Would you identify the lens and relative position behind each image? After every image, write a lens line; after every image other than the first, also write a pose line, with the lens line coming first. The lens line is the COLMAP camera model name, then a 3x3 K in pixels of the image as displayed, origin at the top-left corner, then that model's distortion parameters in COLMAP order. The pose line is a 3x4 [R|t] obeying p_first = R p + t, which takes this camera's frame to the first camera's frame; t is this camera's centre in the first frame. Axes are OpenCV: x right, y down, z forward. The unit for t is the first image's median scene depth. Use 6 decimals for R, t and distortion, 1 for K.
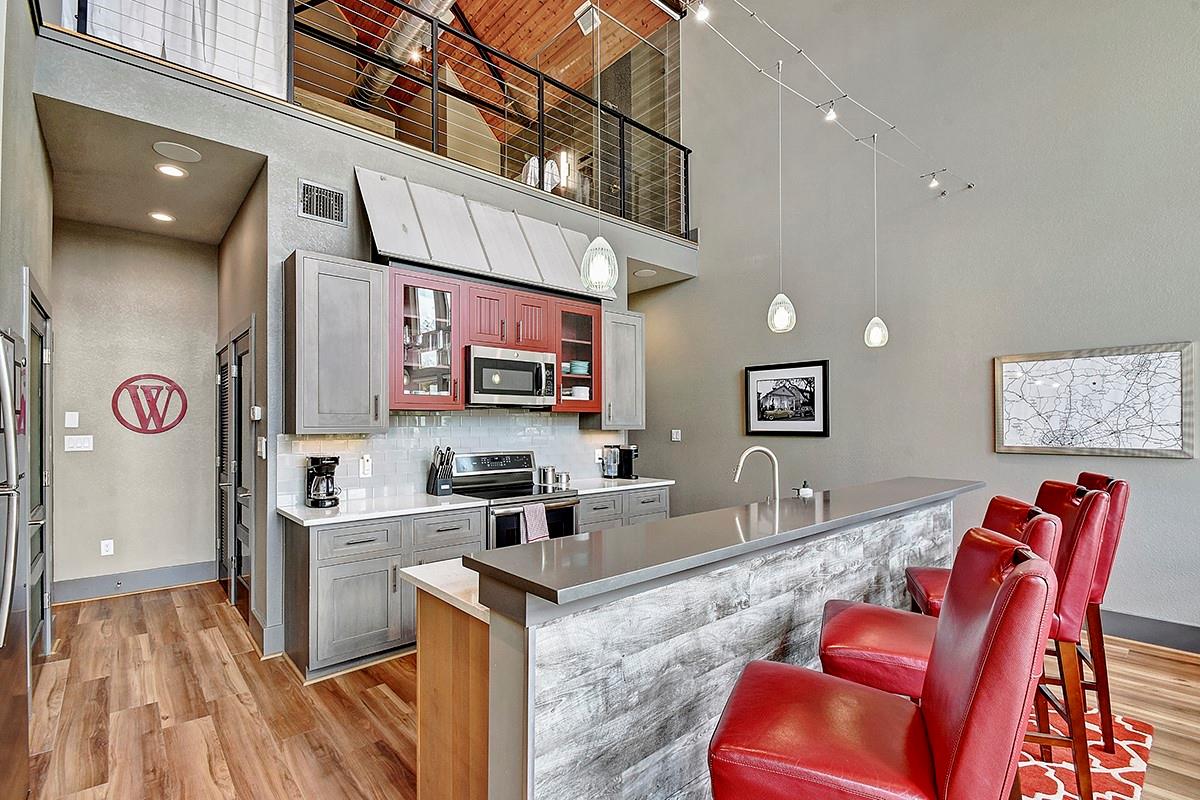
lens RADIAL K [[543.6, 0, 587.0], [0, 543.6, 420.0], [0, 0, 1]] dist [0.014395, -0.016247]
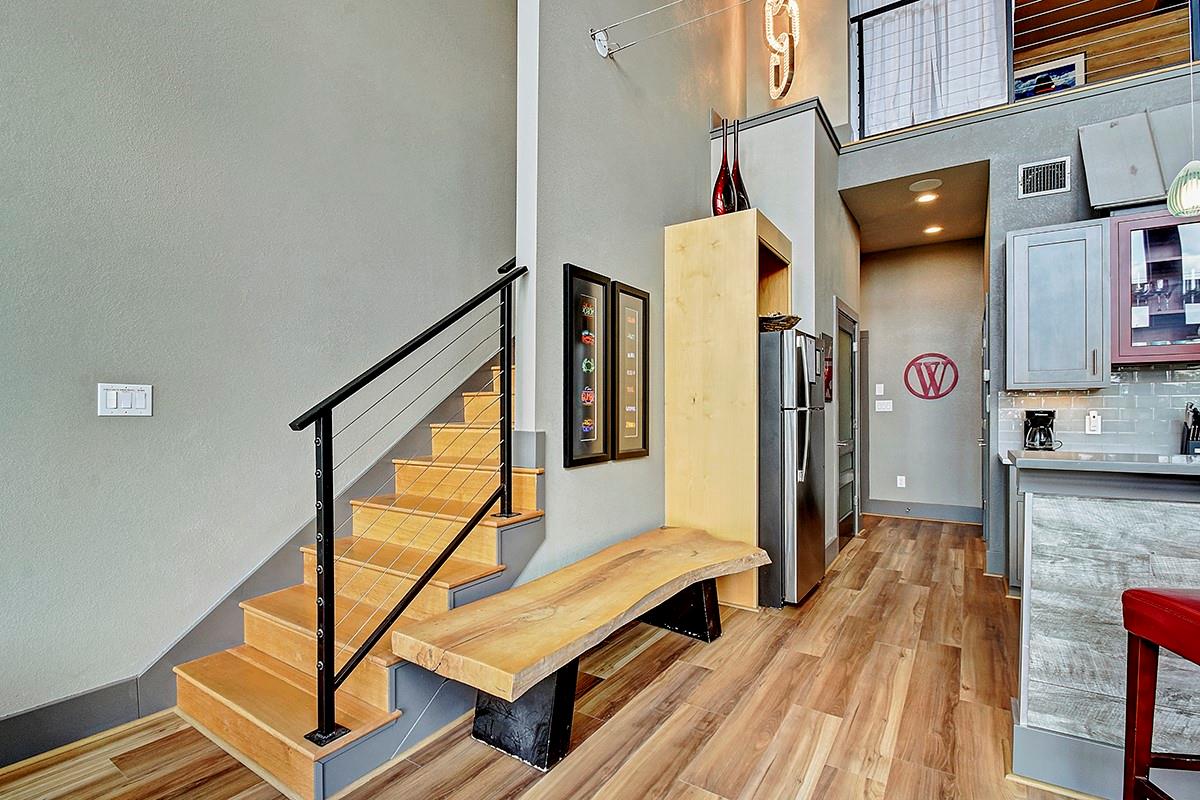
lens RADIAL K [[542.6, 0, 600.0], [0, 542.6, 400.0], [0, 0, 1]] dist [0.019300, -0.016296]
pose [[0.275549, -0.012638, -0.961204, 0.321715], [0.010221, 0.999896, -0.010217, 0.046524], [0.961233, -0.007009, 0.275650, -0.152562]]
